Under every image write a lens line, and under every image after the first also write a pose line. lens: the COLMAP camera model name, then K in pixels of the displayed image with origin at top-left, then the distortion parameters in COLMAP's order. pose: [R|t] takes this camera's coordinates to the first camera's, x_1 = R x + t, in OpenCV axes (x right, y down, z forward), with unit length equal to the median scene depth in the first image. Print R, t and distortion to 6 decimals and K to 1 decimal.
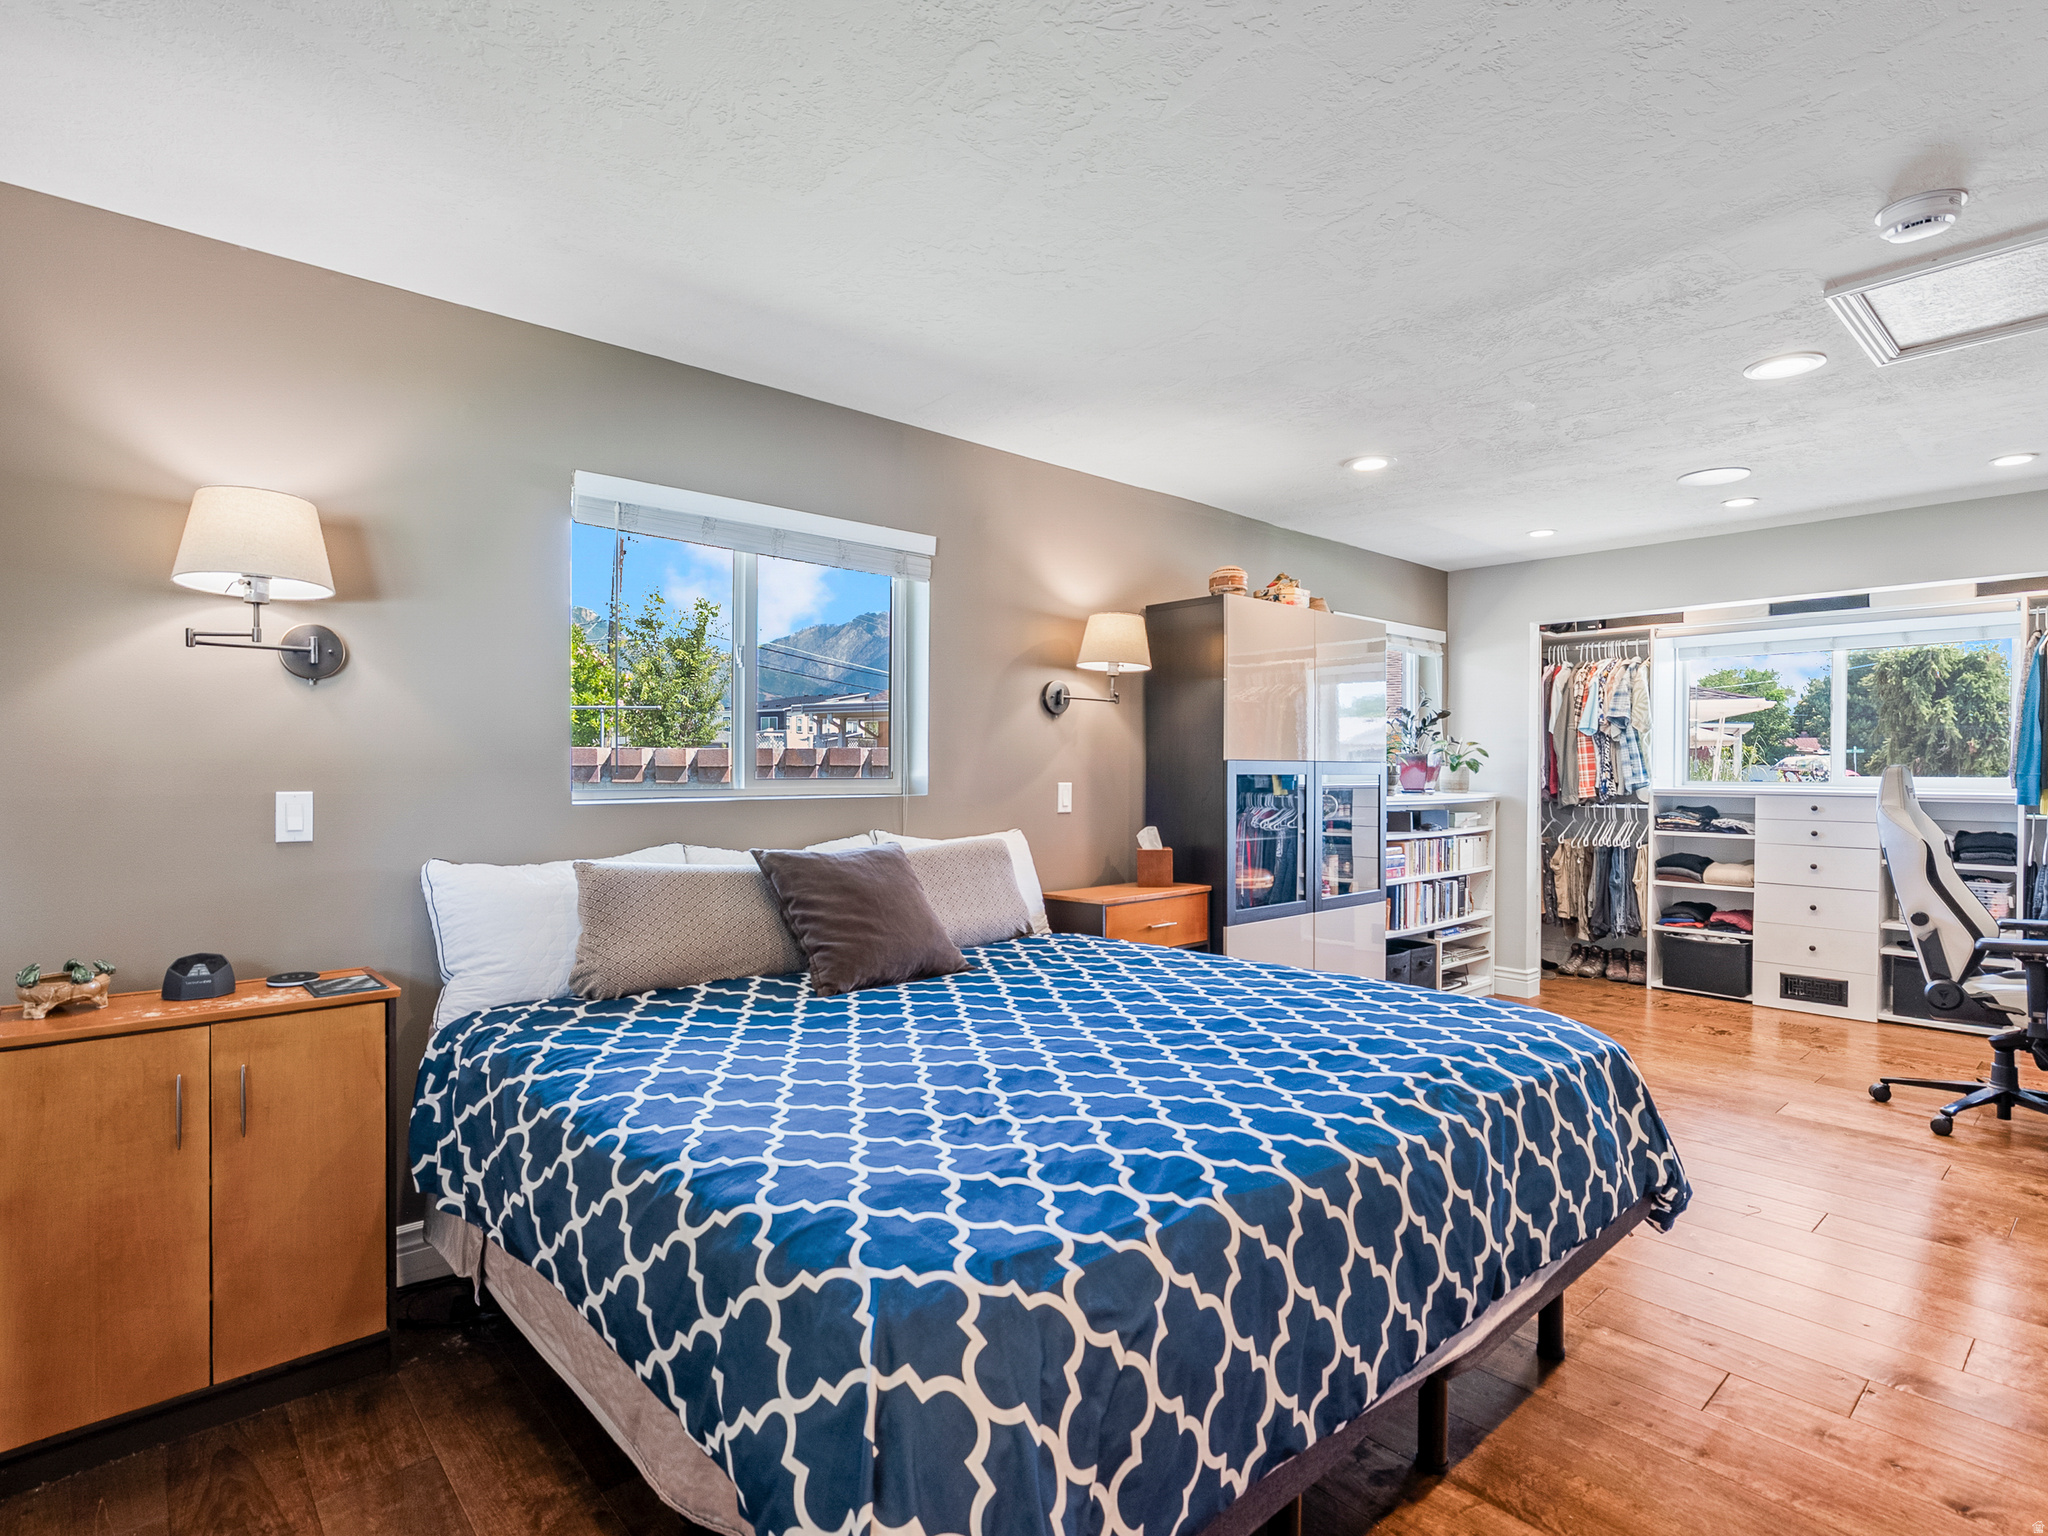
lens RADIAL K [[1048.2, 0, 1029.8], [0, 1048.2, 771.3], [0, 0, 1]] dist [0.000991, 0.000372]
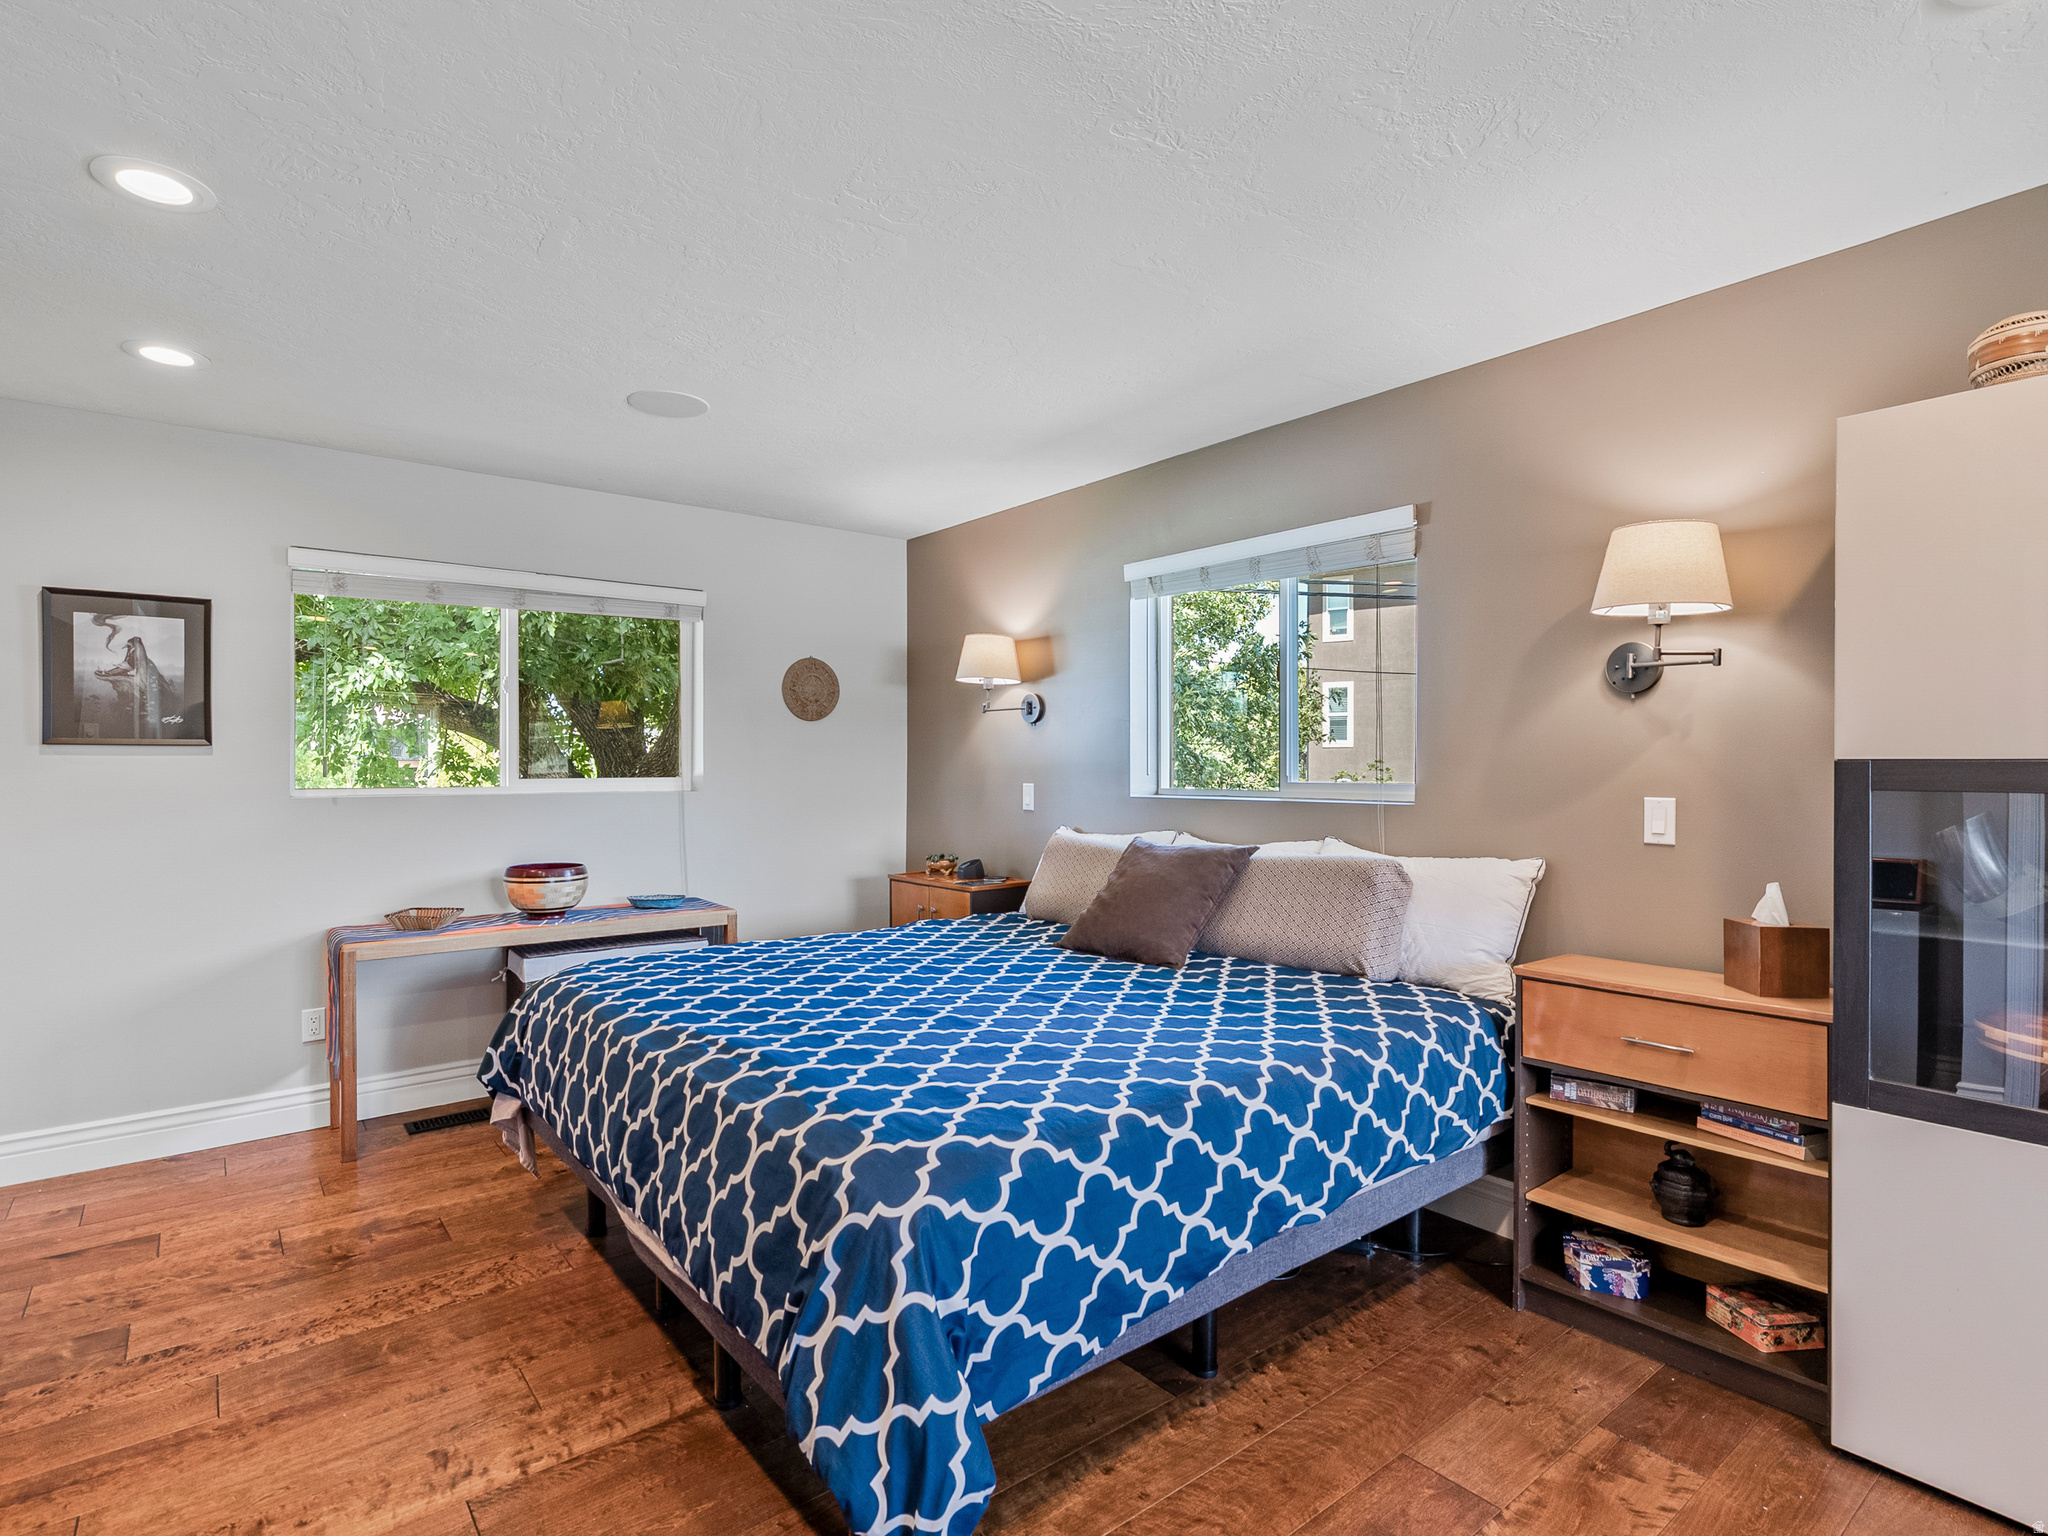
lens RADIAL K [[1048.2, 0, 1029.8], [0, 1048.2, 771.3], [0, 0, 1]] dist [0.000991, 0.000372]
pose [[-0.034929, 0.004694, -0.999379, 0.819699], [-0.003560, 0.999982, 0.004821, -0.007915], [0.999383, 0.003726, -0.034911, 0.749610]]
